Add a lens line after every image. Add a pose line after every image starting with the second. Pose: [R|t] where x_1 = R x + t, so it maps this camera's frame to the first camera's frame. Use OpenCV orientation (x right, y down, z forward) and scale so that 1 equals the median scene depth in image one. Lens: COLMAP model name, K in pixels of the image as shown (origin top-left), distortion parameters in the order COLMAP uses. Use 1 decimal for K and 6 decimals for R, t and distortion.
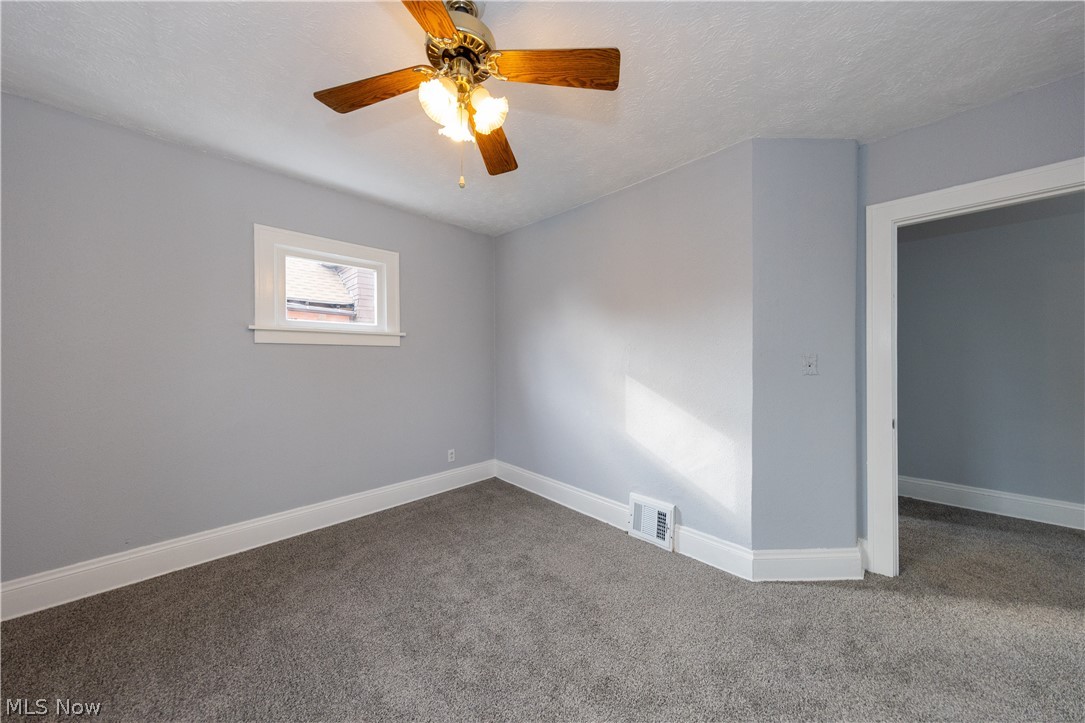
lens RADIAL K [[378.5, 0, 546.5], [0, 378.5, 358.1], [0, 0, 1]] dist [0.001783, 0.000052]
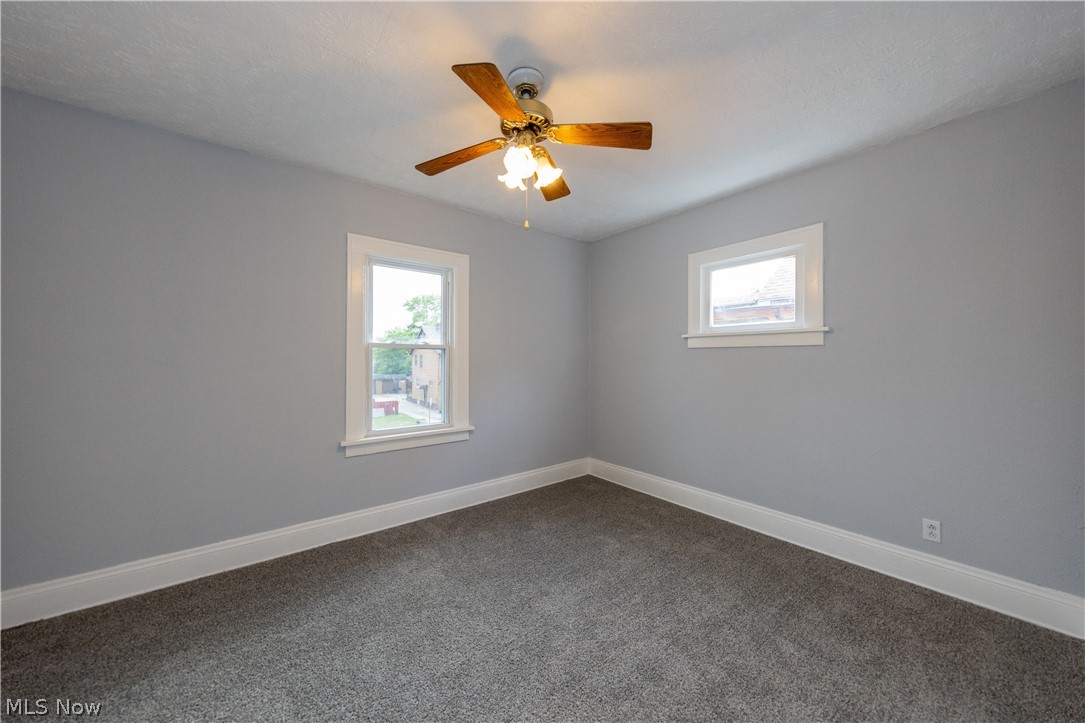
lens RADIAL K [[399.1, 0, 547.2], [0, 399.1, 356.6], [0, 0, 1]] dist [0.008496, -0.000413]
pose [[-0.154524, 0.003612, -0.987982, 0.560586], [0.002834, 0.999991, 0.003213, -0.014338], [0.987985, -0.002303, -0.154532, 0.650479]]
